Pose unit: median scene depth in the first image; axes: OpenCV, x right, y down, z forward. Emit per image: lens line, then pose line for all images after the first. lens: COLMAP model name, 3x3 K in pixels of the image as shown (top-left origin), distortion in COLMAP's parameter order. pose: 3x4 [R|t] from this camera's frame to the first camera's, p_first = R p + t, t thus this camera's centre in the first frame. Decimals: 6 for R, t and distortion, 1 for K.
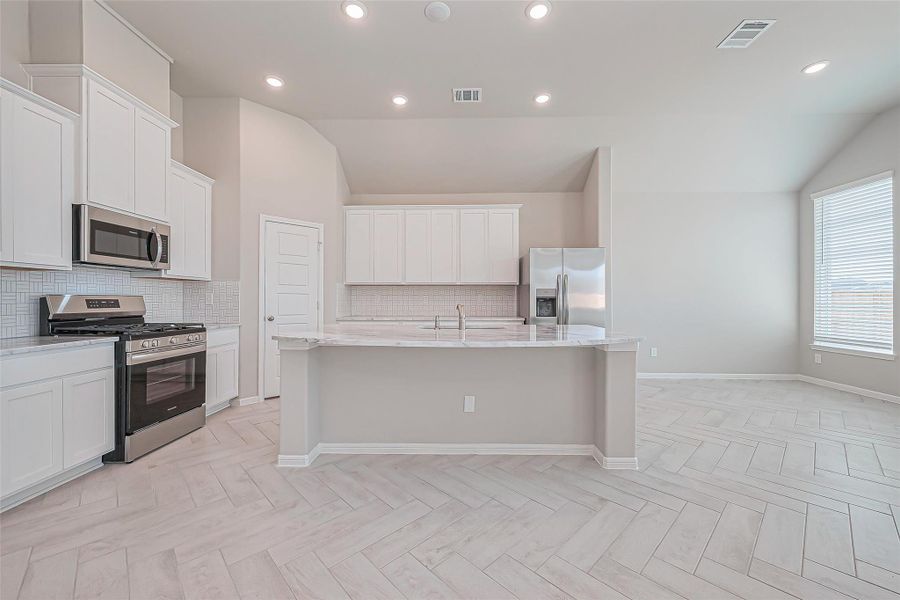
lens RADIAL K [[356.7, 0, 451.2], [0, 356.7, 300.2], [0, 0, 1]] dist [-0.000157, 0.000161]
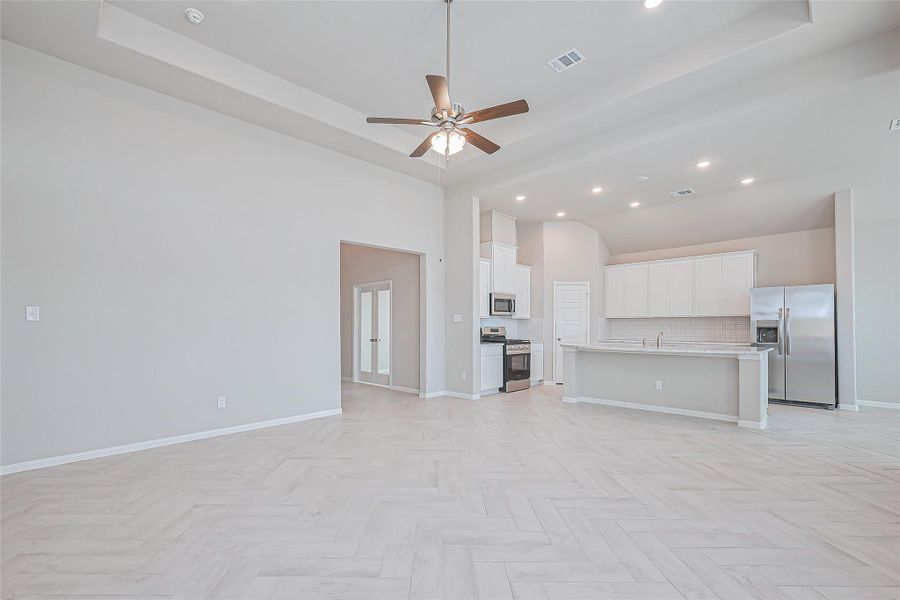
lens RADIAL K [[396.4, 0, 427.5], [0, 396.4, 323.6], [0, 0, 1]] dist [-0.000379, 0.000102]
pose [[0.703724, -0.007002, -0.710439, 0.443588], [0.001122, 0.999961, -0.008744, -0.009571], [0.710473, 0.005357, 0.703704, -0.872380]]
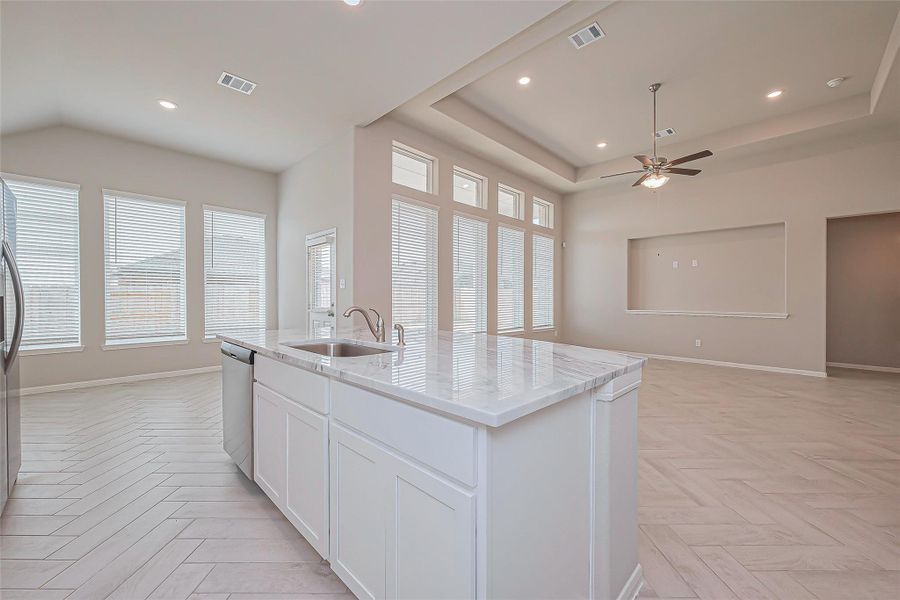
lens RADIAL K [[356.7, 0, 451.3], [0, 356.7, 300.0], [0, 0, 1]] dist [-0.000157, 0.000161]
pose [[-0.728296, -0.004821, 0.685246, -0.405701], [-0.000385, 0.999978, 0.006627, -0.004276], [-0.685263, 0.004562, -0.728282, 1.007632]]
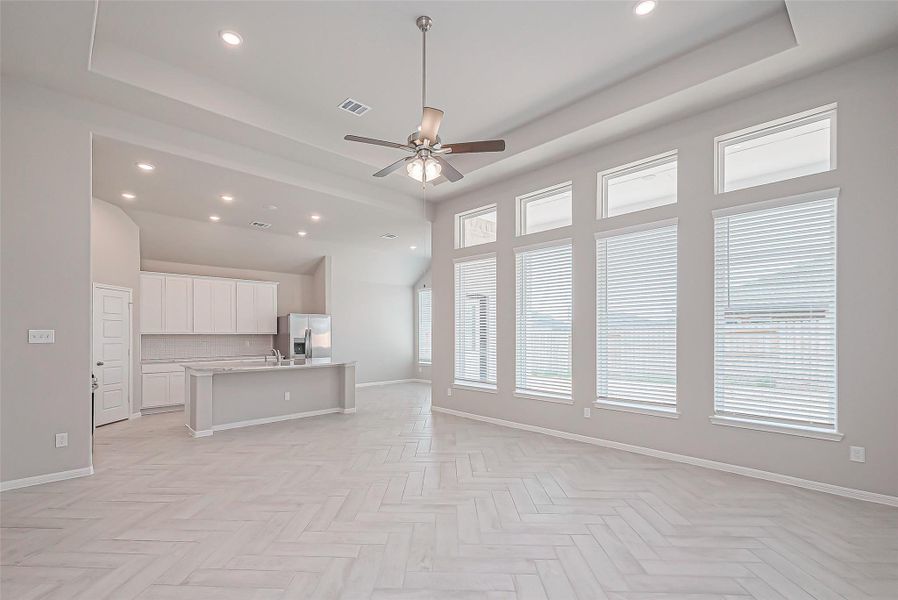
lens RADIAL K [[407.3, 0, 429.2], [0, 407.3, 331.1], [0, 0, 1]] dist [0.005599, -0.000176]
pose [[0.724244, 0.001792, 0.689541, -0.664072], [0.004808, 0.999959, -0.007649, -0.048244], [-0.689527, 0.008855, 0.724206, -0.883338]]
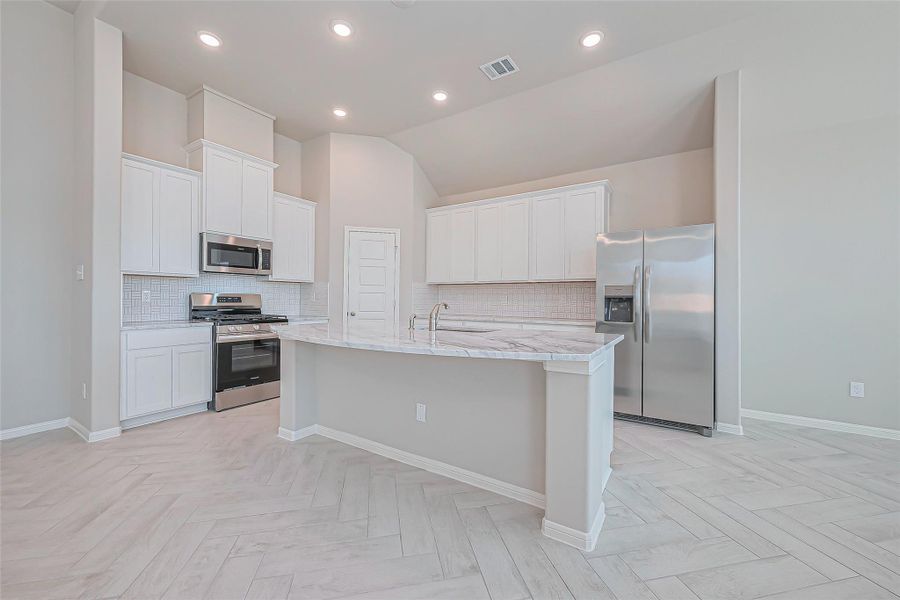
lens RADIAL K [[356.7, 0, 449.7], [0, 356.7, 298.7], [0, 0, 1]] dist [-0.000157, 0.000161]
pose [[0.848921, 0.005449, -0.528492, 0.387959], [-0.008166, 0.999963, -0.002807, 0.002190], [0.528457, 0.006699, 0.848933, 0.173465]]
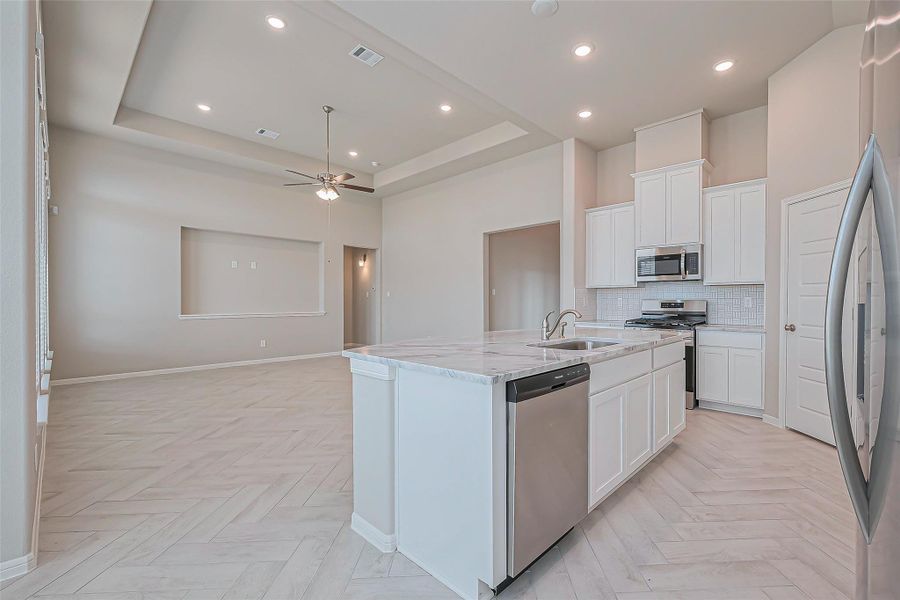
lens RADIAL K [[384.2, 0, 491.8], [0, 384.2, 300.8], [0, 0, 1]] dist [0.002098, -0.000480]
pose [[-0.645447, -0.000835, -0.763804, 0.570858], [-0.003921, 0.999990, 0.002220, -0.007225], [0.763795, 0.004427, -0.645444, 1.048685]]
